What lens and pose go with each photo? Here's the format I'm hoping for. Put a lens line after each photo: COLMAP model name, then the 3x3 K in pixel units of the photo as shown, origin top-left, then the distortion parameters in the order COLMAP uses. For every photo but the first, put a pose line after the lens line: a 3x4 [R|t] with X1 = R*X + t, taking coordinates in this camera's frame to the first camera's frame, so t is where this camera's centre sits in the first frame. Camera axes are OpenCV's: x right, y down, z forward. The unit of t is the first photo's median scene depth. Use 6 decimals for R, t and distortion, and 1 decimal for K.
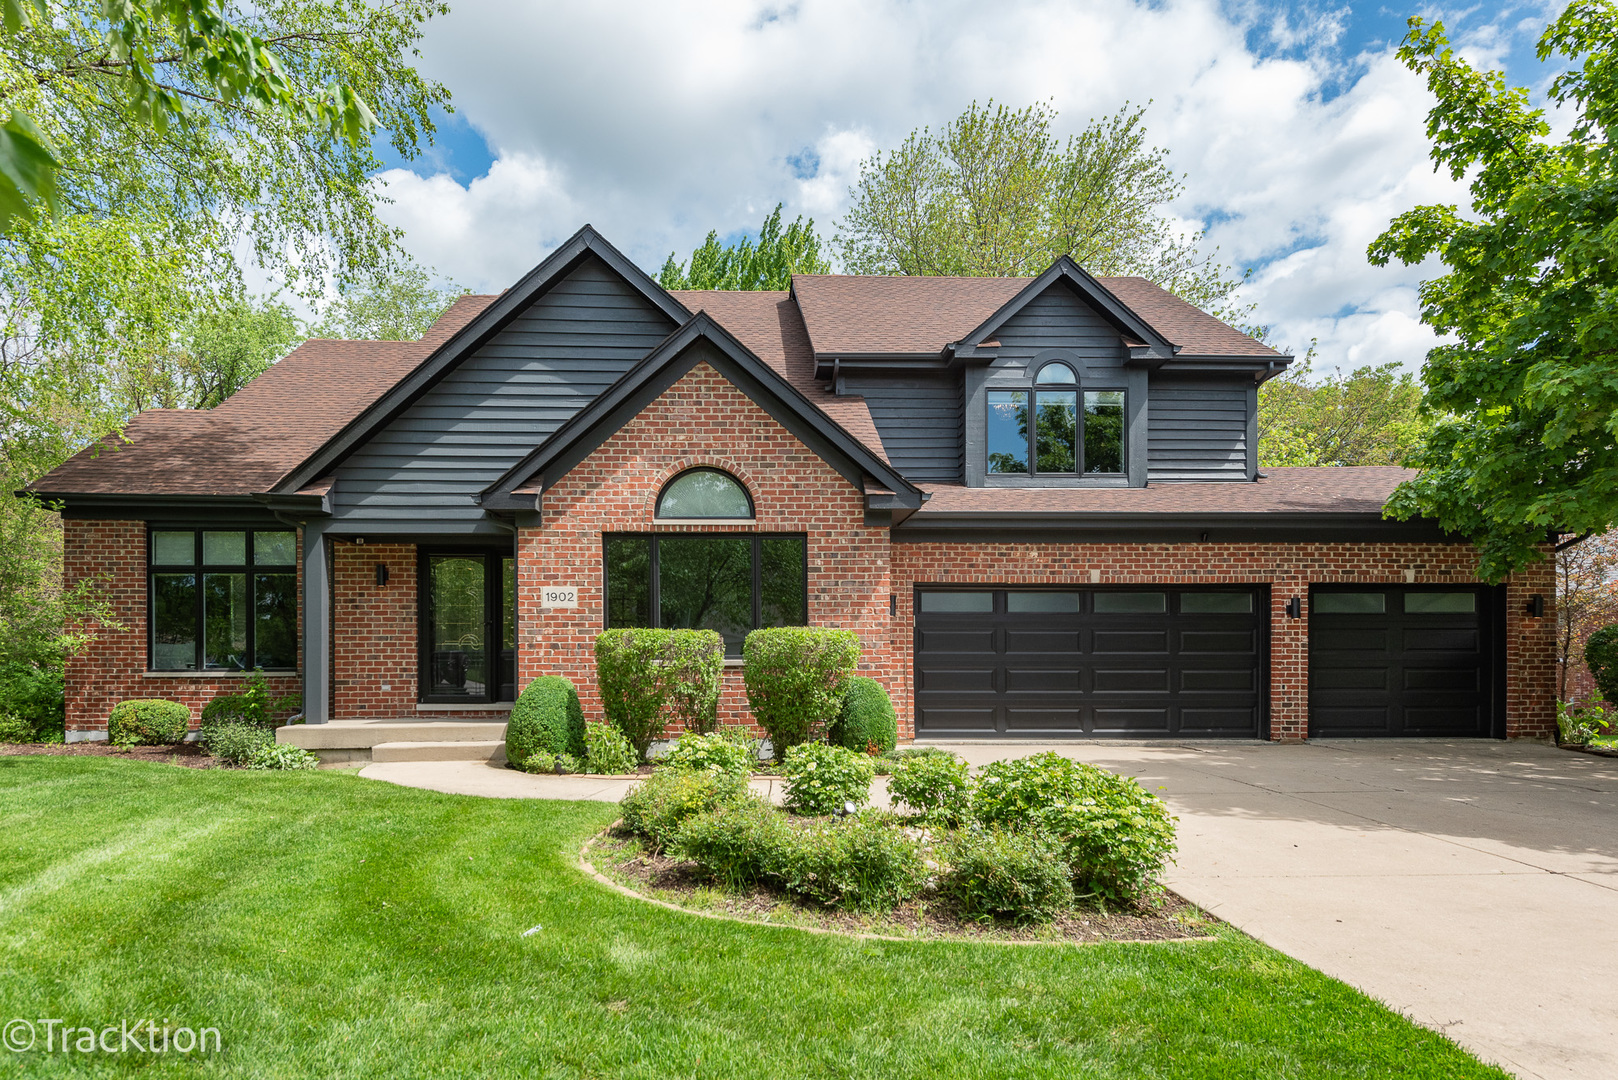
lens RADIAL K [[929.8, 0, 811.6], [0, 929.8, 608.9], [0, 0, 1]] dist [0.014496, -0.003140]
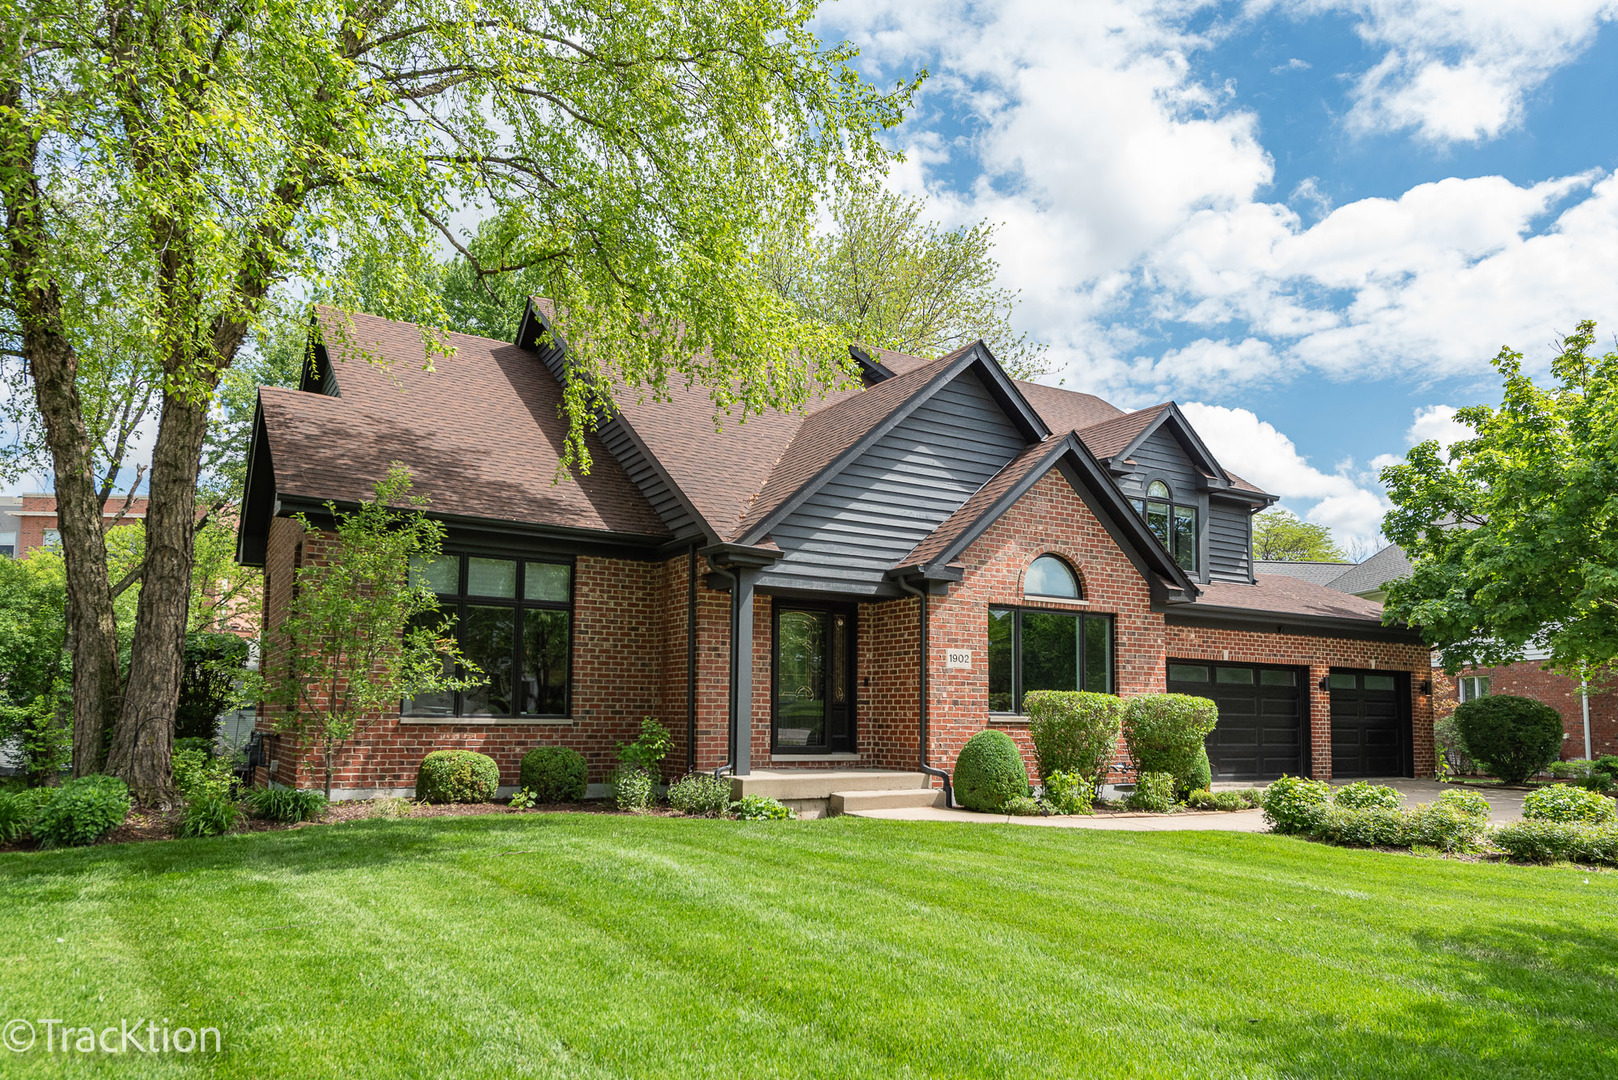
lens RADIAL K [[1087.2, 0, 809.3], [0, 1087.2, 540.2], [0, 0, 1]] dist [0.021605, -0.001357]
pose [[0.869774, 0.092538, 0.484696, -1.017681], [-0.049665, 0.993687, -0.100592, -0.012855], [-0.490945, 0.063420, 0.868879, -0.061506]]
